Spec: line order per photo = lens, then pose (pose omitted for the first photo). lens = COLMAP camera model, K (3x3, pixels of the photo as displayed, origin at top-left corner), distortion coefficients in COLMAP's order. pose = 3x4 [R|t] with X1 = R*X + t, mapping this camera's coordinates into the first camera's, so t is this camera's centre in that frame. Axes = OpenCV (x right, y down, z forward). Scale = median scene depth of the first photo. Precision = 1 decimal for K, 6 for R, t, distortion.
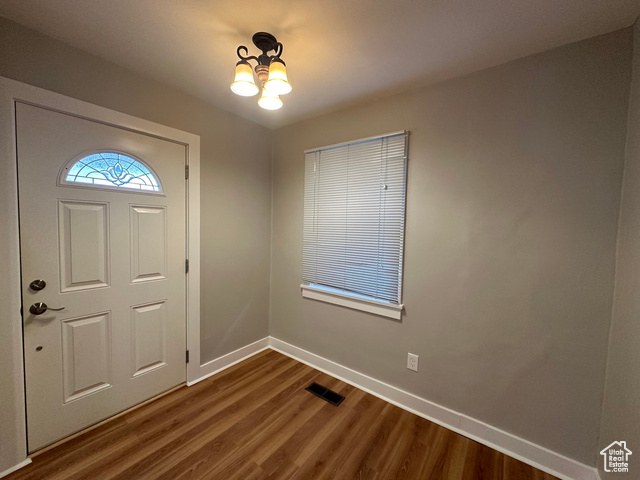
lens RADIAL K [[257.6, 0, 317.3], [0, 257.6, 241.0], [0, 0, 1]] dist [0.001719, 0.000606]
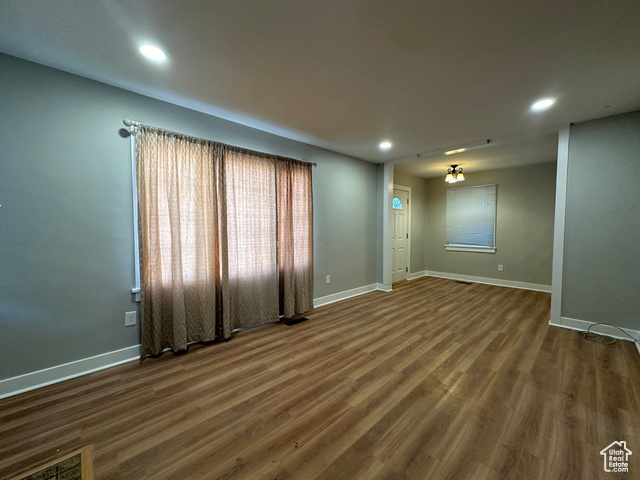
lens RADIAL K [[257.6, 0, 319.3], [0, 257.6, 242.7], [0, 0, 1]] dist [0.001719, 0.000606]
pose [[0.986691, -0.020029, -0.161366, -0.999213], [0.020120, 0.999797, -0.001072, 0.155883], [0.161355, -0.002189, 0.986894, -1.859105]]
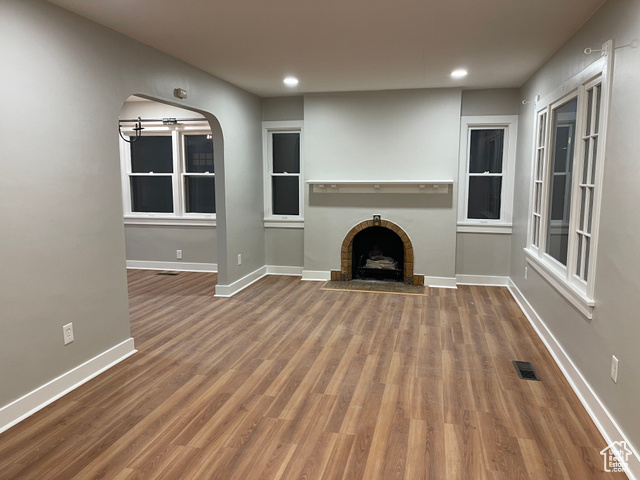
lens RADIAL K [[482.0, 0, 322.3], [0, 482.0, 238.9], [0, 0, 1]] dist [0.041669, -0.010769]
pose [[-0.911045, 0.021828, -0.411729, -0.090940], [-0.052256, 0.984432, 0.167818, -0.052262], [0.408982, 0.174405, -0.895721, 0.799021]]
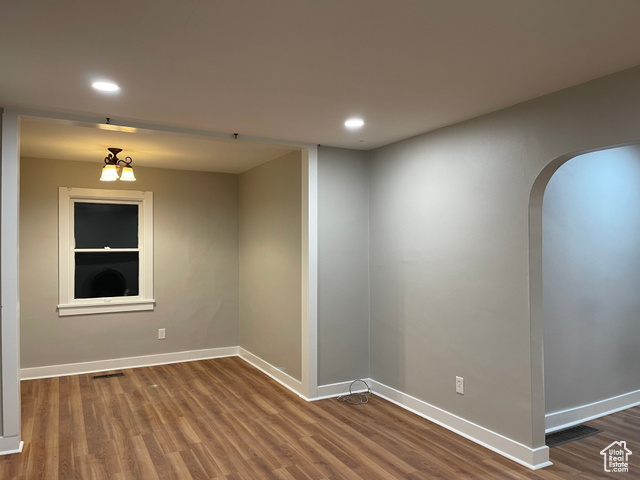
lens RADIAL K [[482.0, 0, 324.3], [0, 482.0, 244.0], [0, 0, 1]] dist [0.041669, -0.010769]
pose [[0.413789, -0.025995, 0.910001, -1.818896], [0.062457, 0.998048, 0.000110, -0.027075], [-0.908228, 0.056790, 0.414605, -1.129535]]
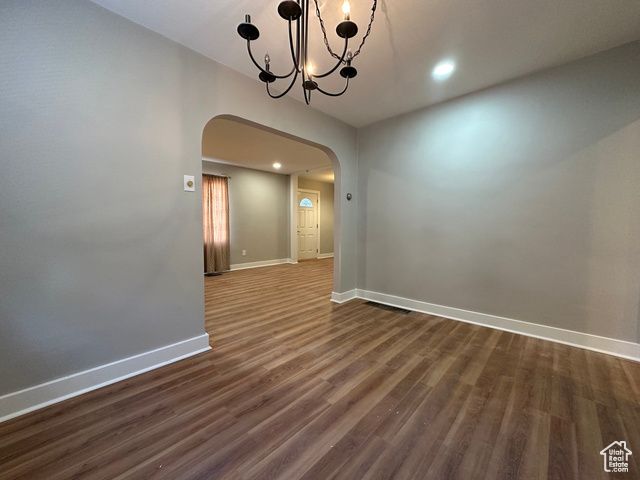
lens RADIAL K [[257.6, 0, 321.8], [0, 257.6, 243.8], [0, 0, 1]] dist [0.001719, 0.000606]
pose [[0.994846, -0.021182, -0.099164, -0.075490], [0.022707, 0.999640, 0.014275, 0.305765], [0.098826, -0.016453, 0.994969, -2.766352]]
